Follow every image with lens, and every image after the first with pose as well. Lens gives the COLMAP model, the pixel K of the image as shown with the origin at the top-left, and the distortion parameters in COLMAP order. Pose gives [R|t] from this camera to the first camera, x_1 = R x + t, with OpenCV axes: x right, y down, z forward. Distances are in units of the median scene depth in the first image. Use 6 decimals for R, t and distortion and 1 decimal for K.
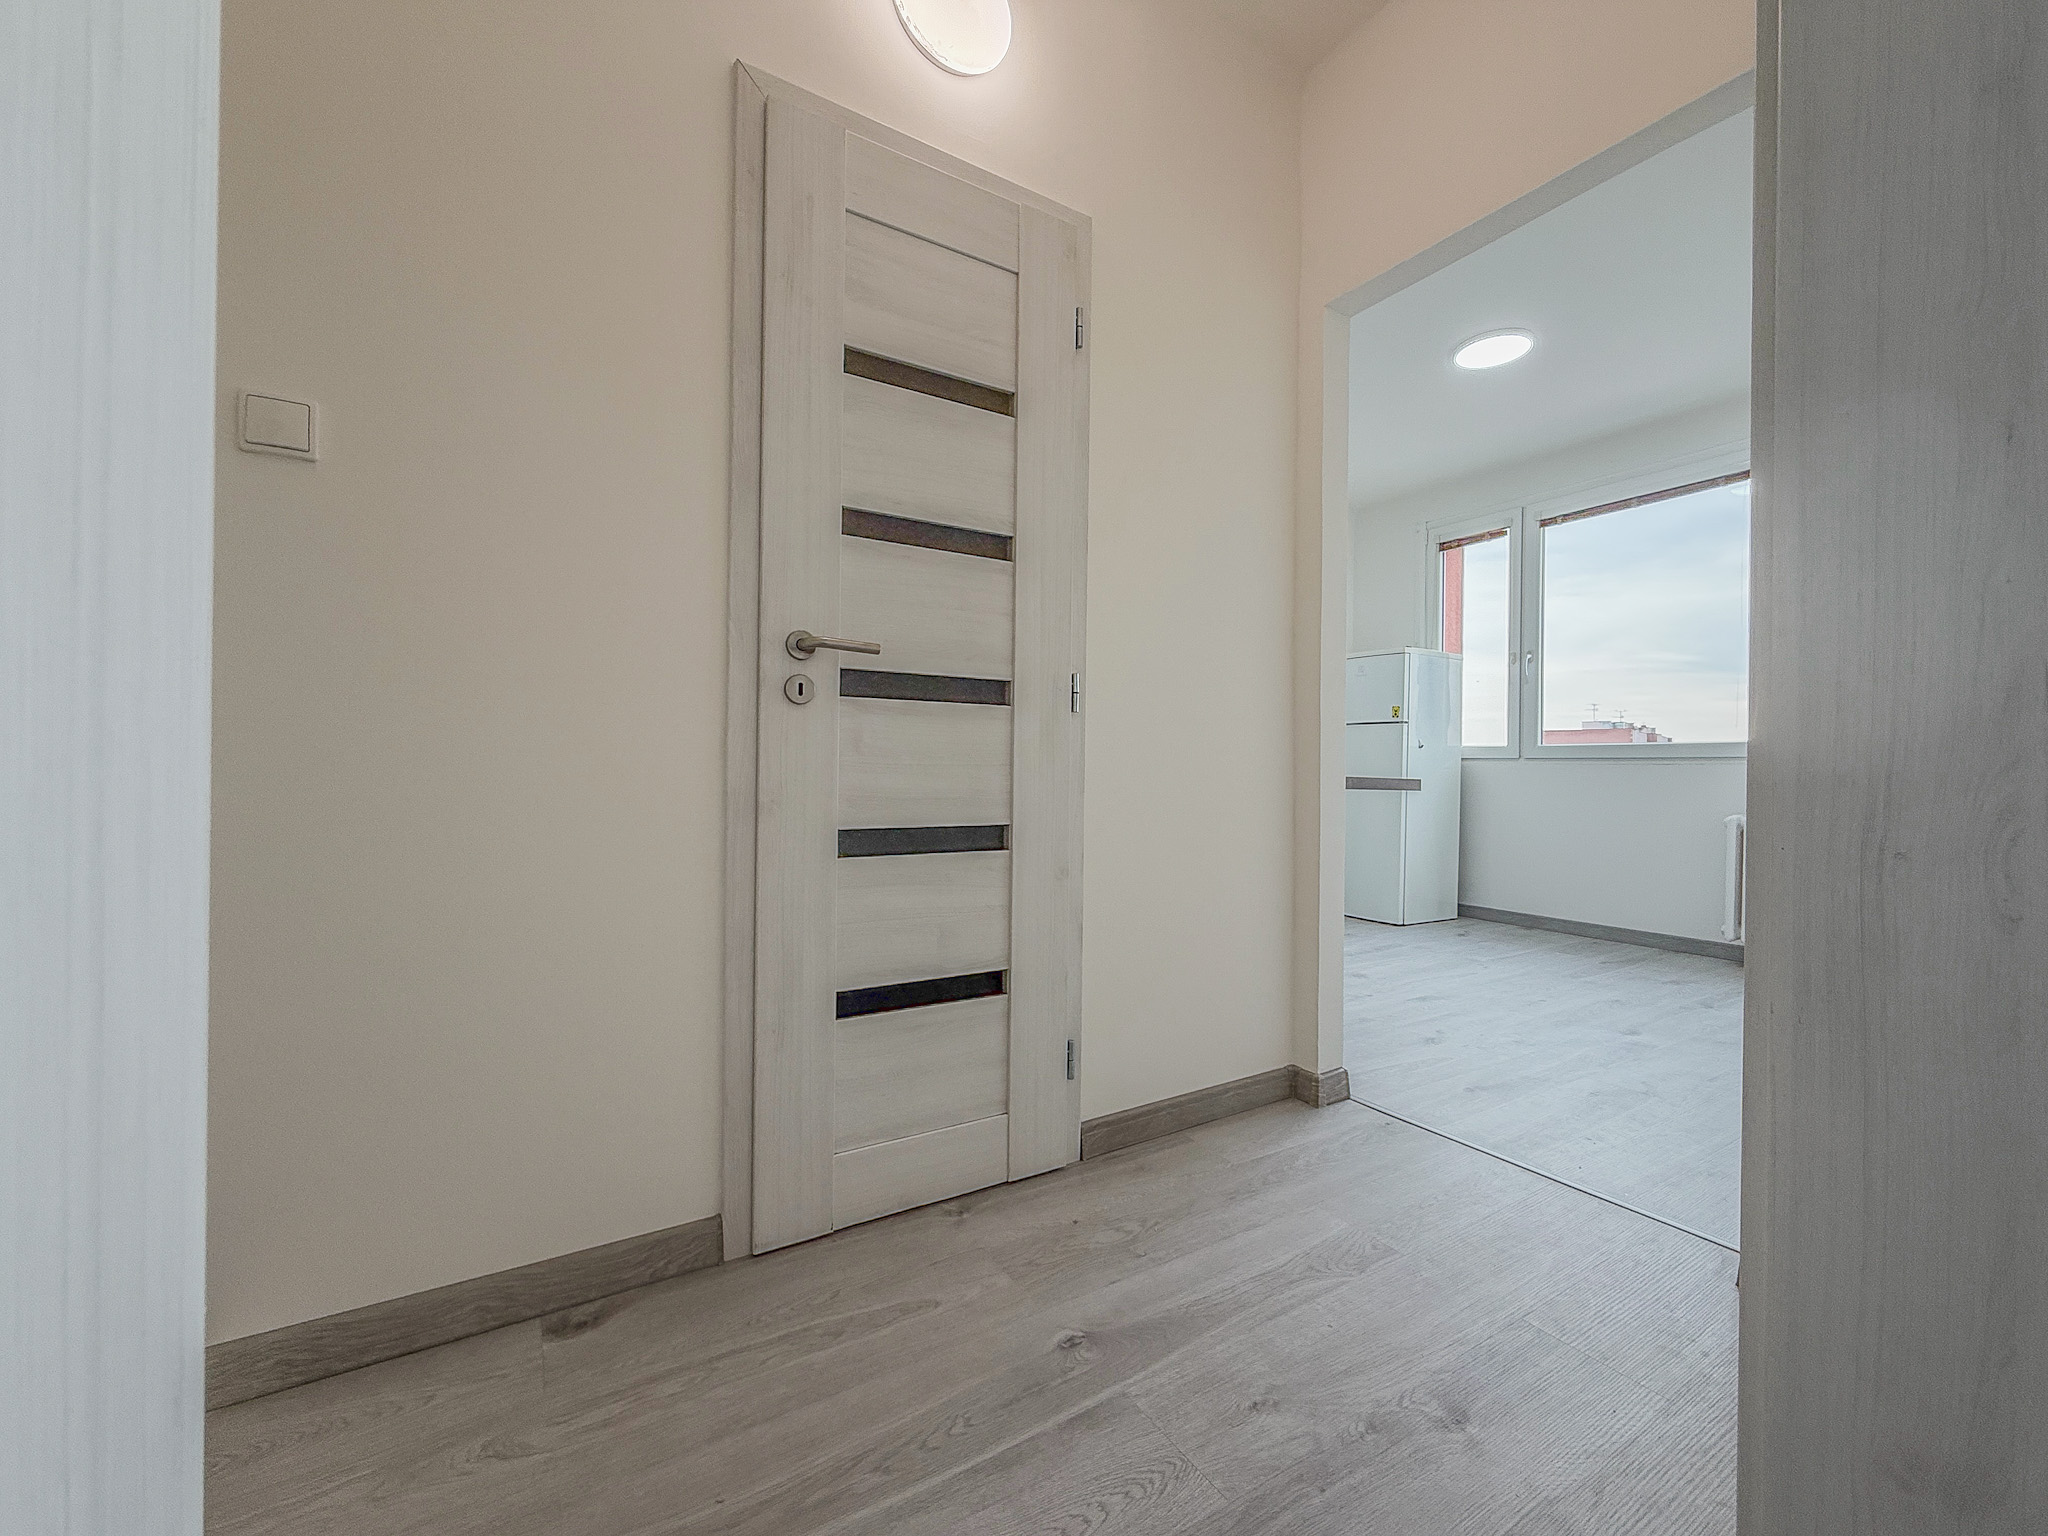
lens RADIAL K [[820.2, 0, 1017.4], [0, 820.2, 767.3], [0, 0, 1]] dist [-0.001322, -0.000183]
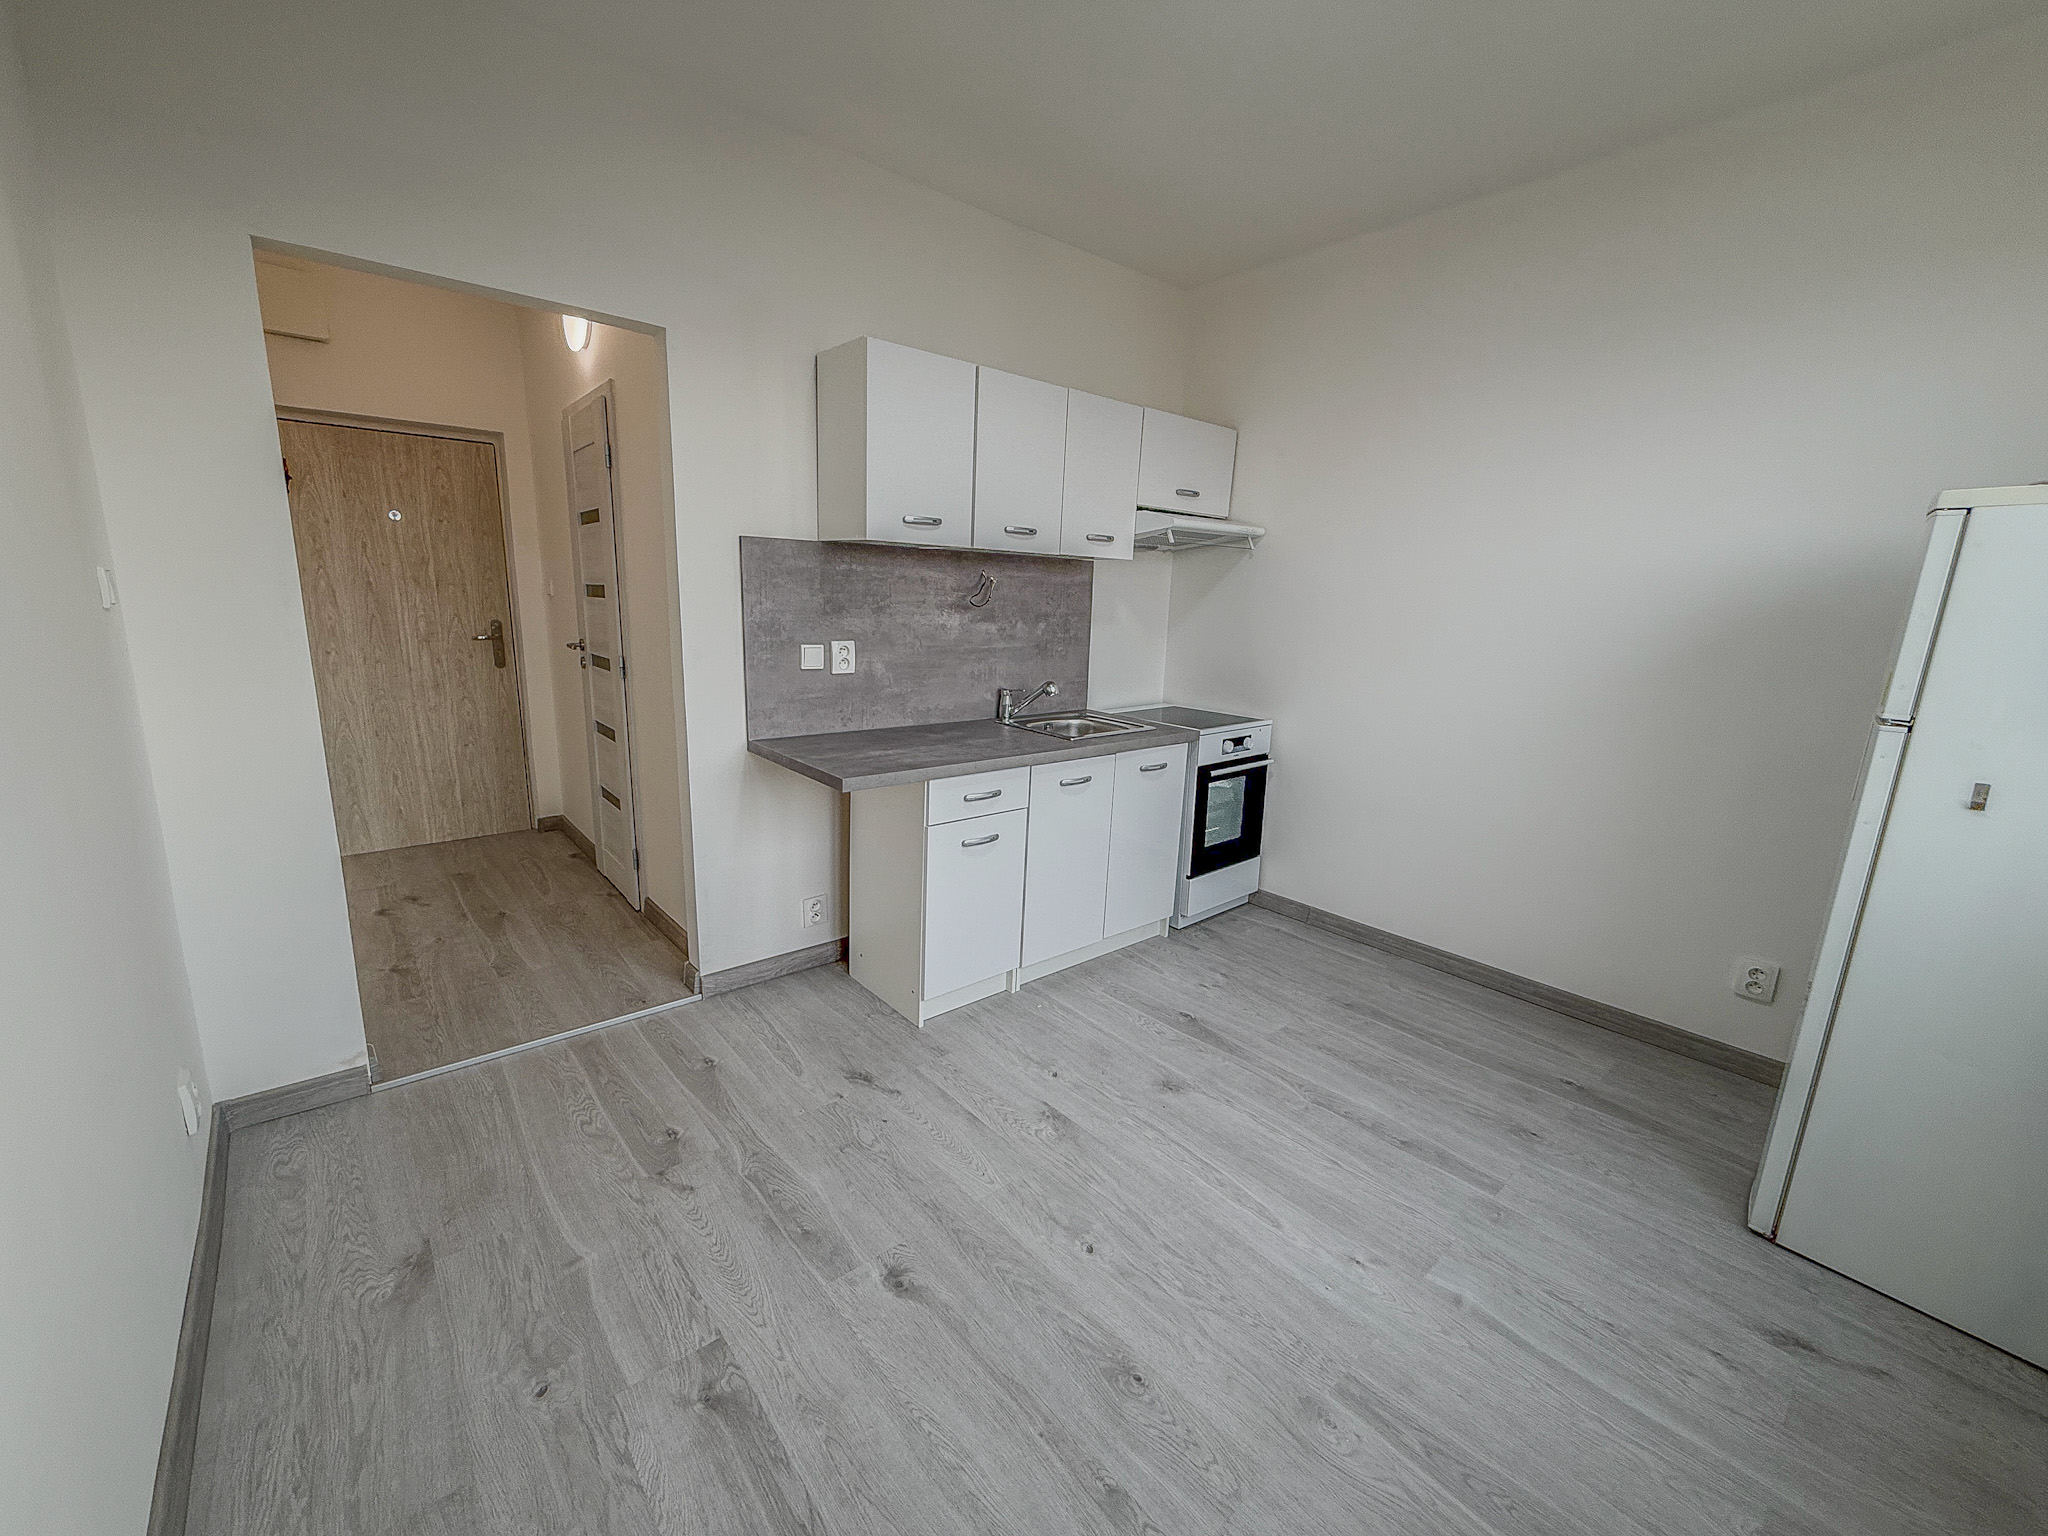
lens RADIAL K [[820.2, 0, 1017.4], [0, 820.2, 767.3], [0, 0, 1]] dist [-0.001322, -0.000183]
pose [[0.151143, 0.194310, -0.969226, 0.740658], [-0.026409, 0.980934, 0.192539, -0.090961], [0.988159, -0.003505, 0.153393, 0.584511]]
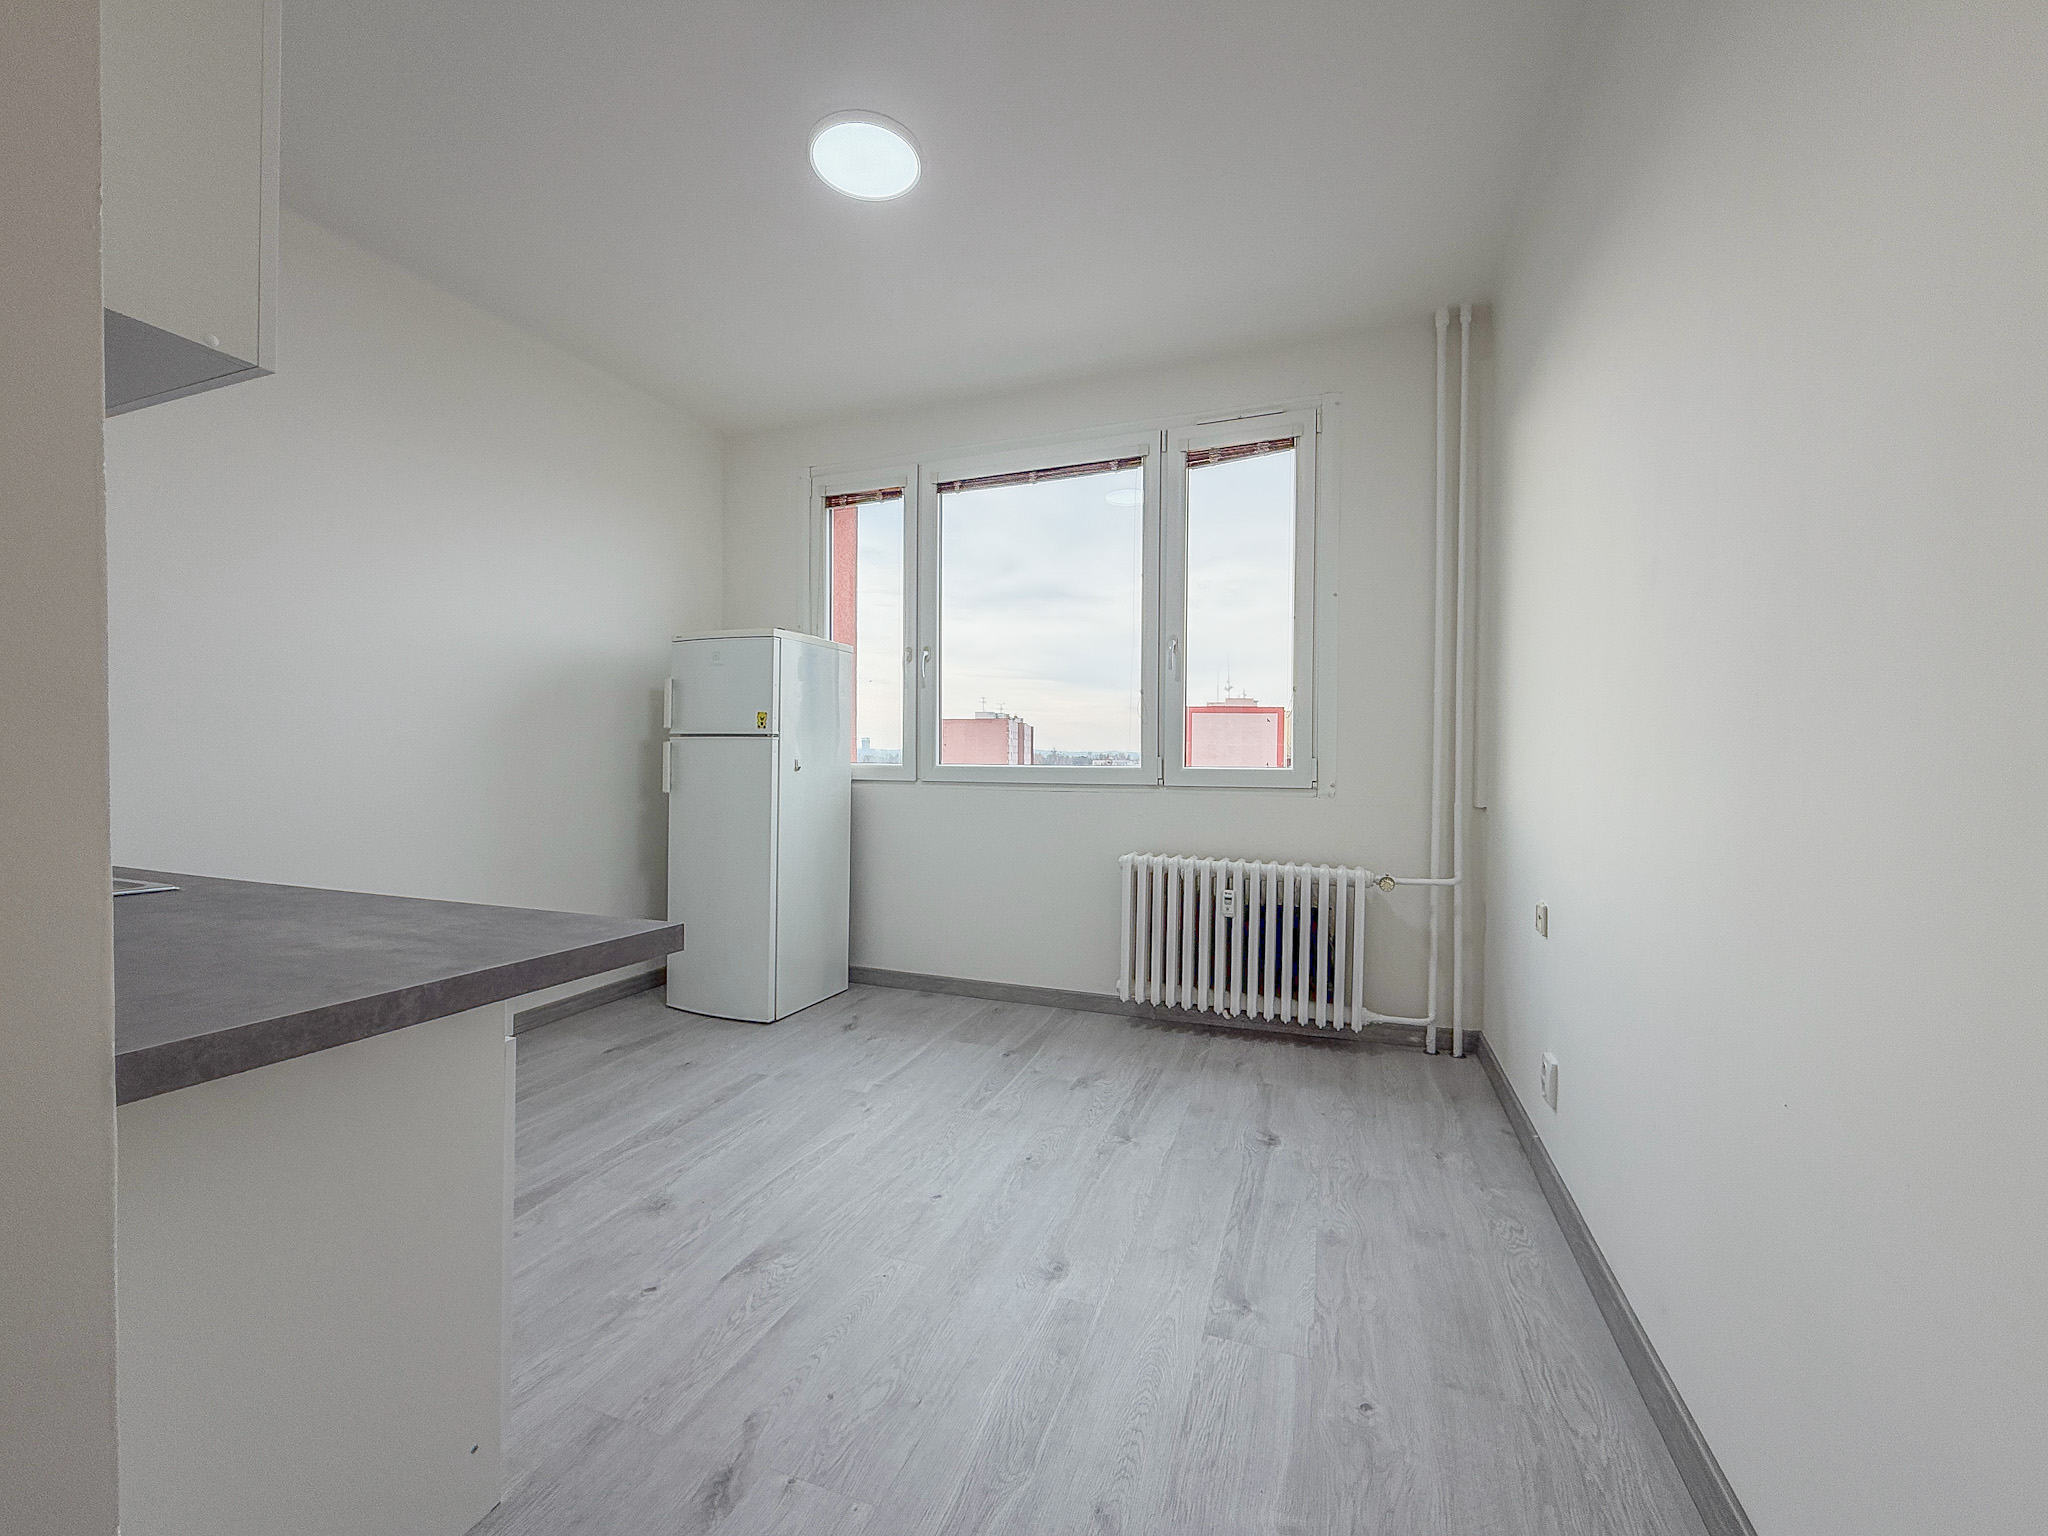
lens RADIAL K [[820.2, 0, 1017.4], [0, 820.2, 767.3], [0, 0, 1]] dist [-0.001322, -0.000183]
pose [[0.793452, -0.015313, 0.608440, 0.207724], [0.002919, 0.999768, 0.021355, -0.041570], [-0.608626, -0.015168, 0.793312, 0.311440]]
